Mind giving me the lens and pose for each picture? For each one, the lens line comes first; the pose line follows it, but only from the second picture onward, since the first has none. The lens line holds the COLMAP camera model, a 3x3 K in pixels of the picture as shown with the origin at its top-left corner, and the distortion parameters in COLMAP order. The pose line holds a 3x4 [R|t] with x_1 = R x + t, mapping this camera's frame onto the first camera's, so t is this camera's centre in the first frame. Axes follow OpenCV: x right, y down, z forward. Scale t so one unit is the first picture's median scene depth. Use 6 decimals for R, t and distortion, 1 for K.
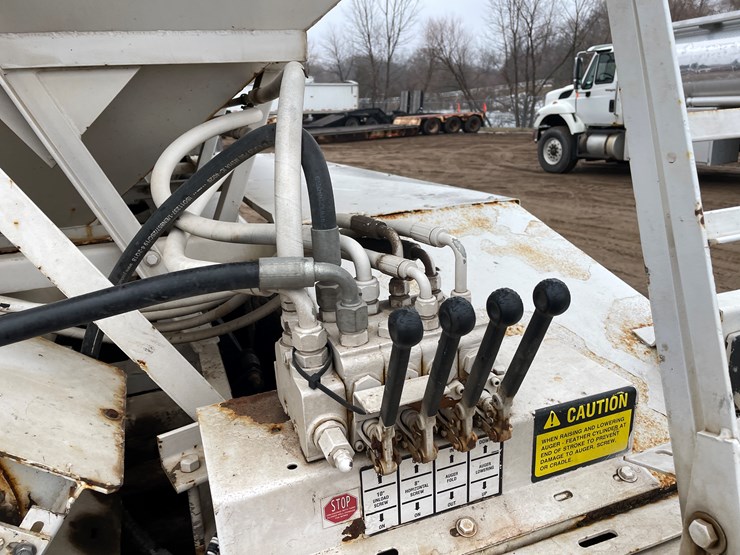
lens RADIAL K [[561.4, 0, 366.2], [0, 561.4, 279.7], [0, 0, 1]] dist [0.080789, -0.105255]
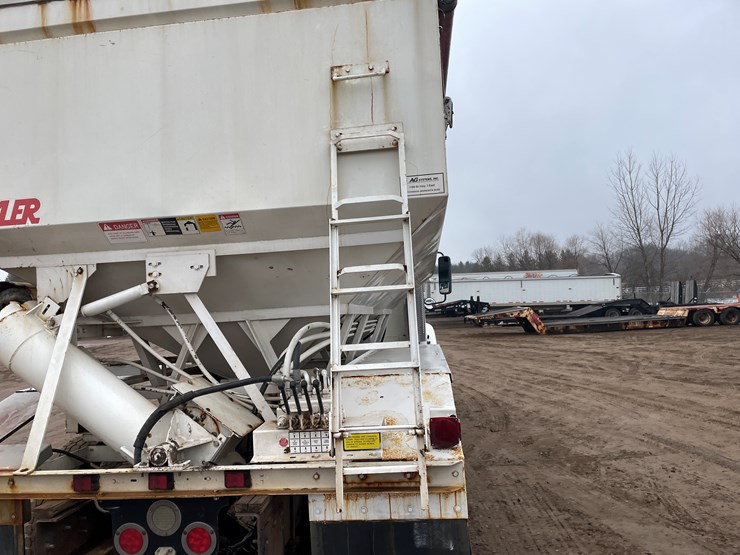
lens RADIAL K [[556.6, 0, 373.4], [0, 556.6, 283.4], [0, 0, 1]] dist [0.090710, -0.113757]
pose [[0.897957, -0.022144, -0.439525, 0.043021], [-0.117224, 0.950615, -0.287385, 0.007615], [0.424183, 0.309582, 0.851016, -0.044539]]
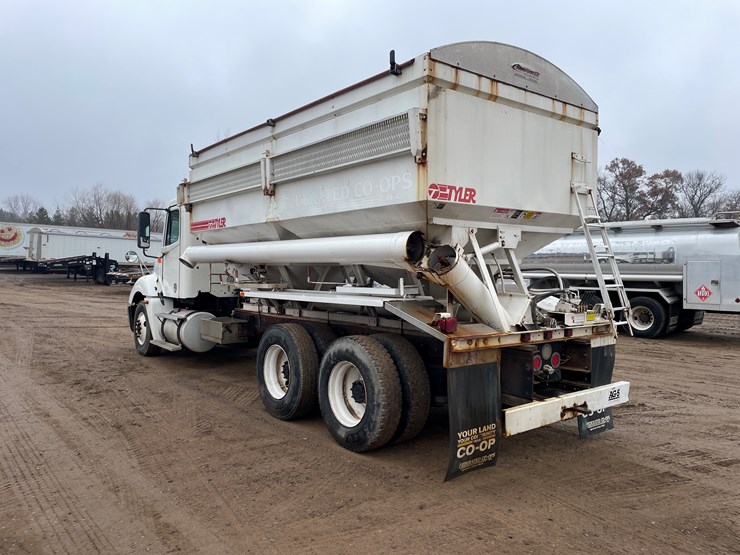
lens RADIAL K [[550.1, 0, 370.0], [0, 550.1, 277.5], [0, 0, 1]] dist [0.076449, -0.099767]
pose [[0.948731, 0.049877, 0.312124, -0.114457], [0.037949, 0.962355, -0.269134, 0.039352], [-0.313797, 0.267181, 0.911123, -0.119205]]
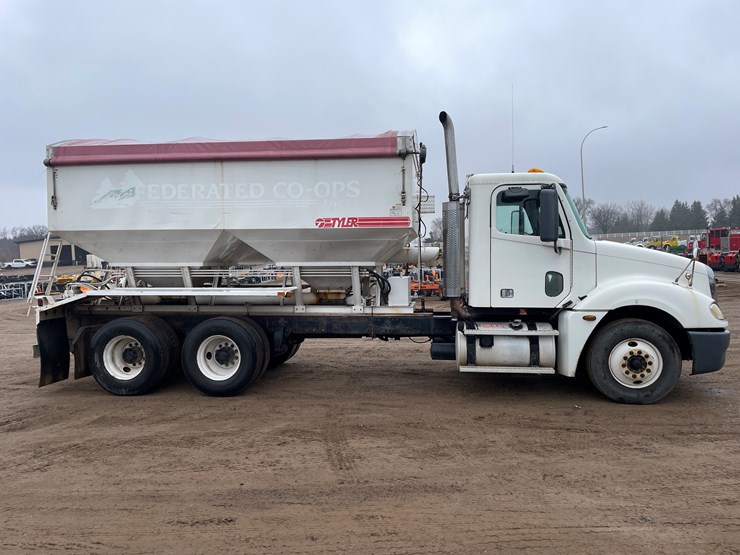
lens RADIAL K [[561.4, 0, 366.2], [0, 561.4, 279.7], [0, 0, 1]] dist [0.080789, -0.105255]
pose [[-0.464799, 0.082348, -0.881579, 0.177495], [-0.221249, 0.953278, 0.205696, -0.091812], [0.857328, 0.290655, -0.424863, 0.261291]]
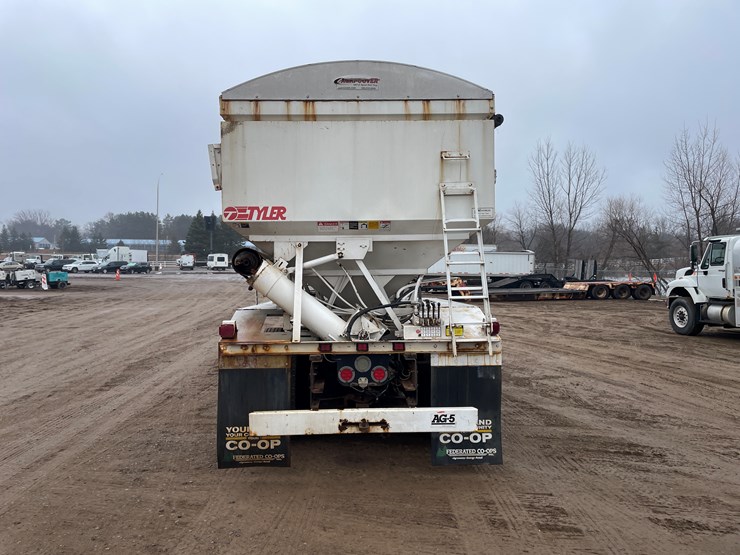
lens RADIAL K [[550.1, 0, 370.0], [0, 550.1, 277.5], [0, 0, 1]] dist [0.076449, -0.099767]
pose [[0.947907, 0.039501, -0.316088, 0.035217], [-0.125006, 0.958812, -0.255055, 0.034794], [0.292994, 0.281282, 0.913803, -0.132209]]
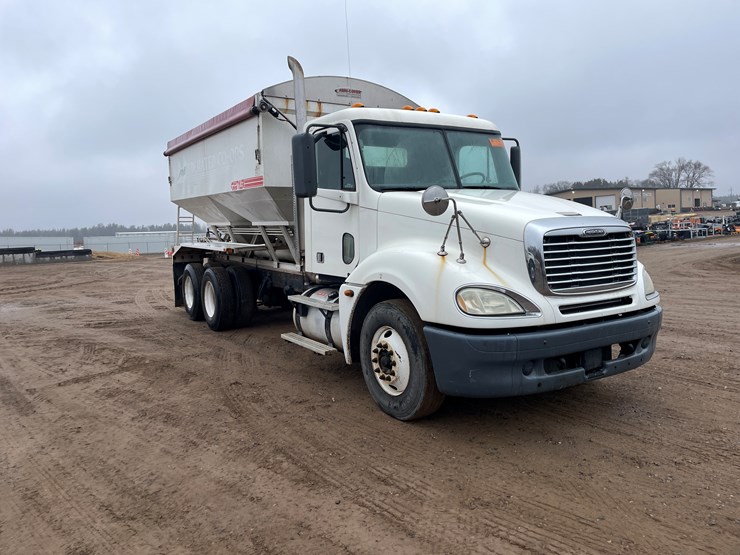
lens RADIAL K [[561.4, 0, 366.2], [0, 561.4, 279.7], [0, 0, 1]] dist [0.080789, -0.105255]
pose [[-0.978640, 0.091469, -0.184112, -0.034983], [0.013975, 0.923096, 0.384317, -0.121661], [0.205106, 0.373534, -0.904657, 0.404069]]
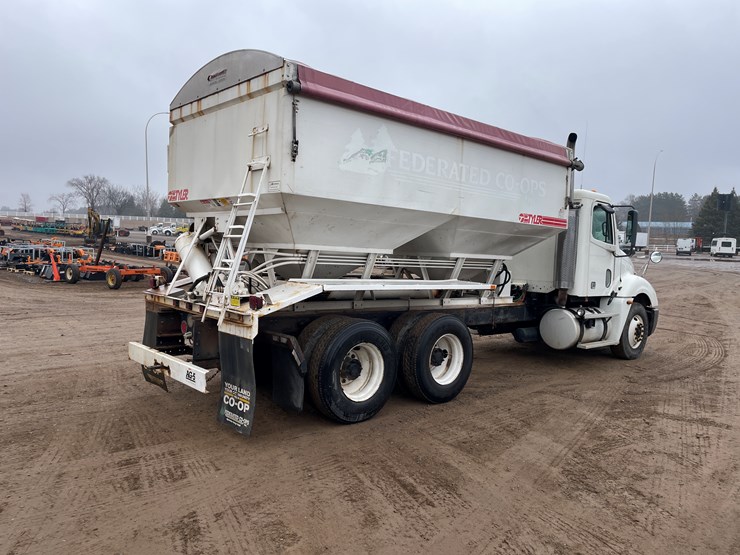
lens RADIAL K [[556.6, 0, 373.4], [0, 556.6, 283.4], [0, 0, 1]] dist [0.090710, -0.113757]
pose [[0.365595, 0.116111, -0.923503, 0.179450], [-0.323072, 0.946332, -0.008916, -0.011012], [0.872906, 0.301618, 0.383487, -0.006151]]
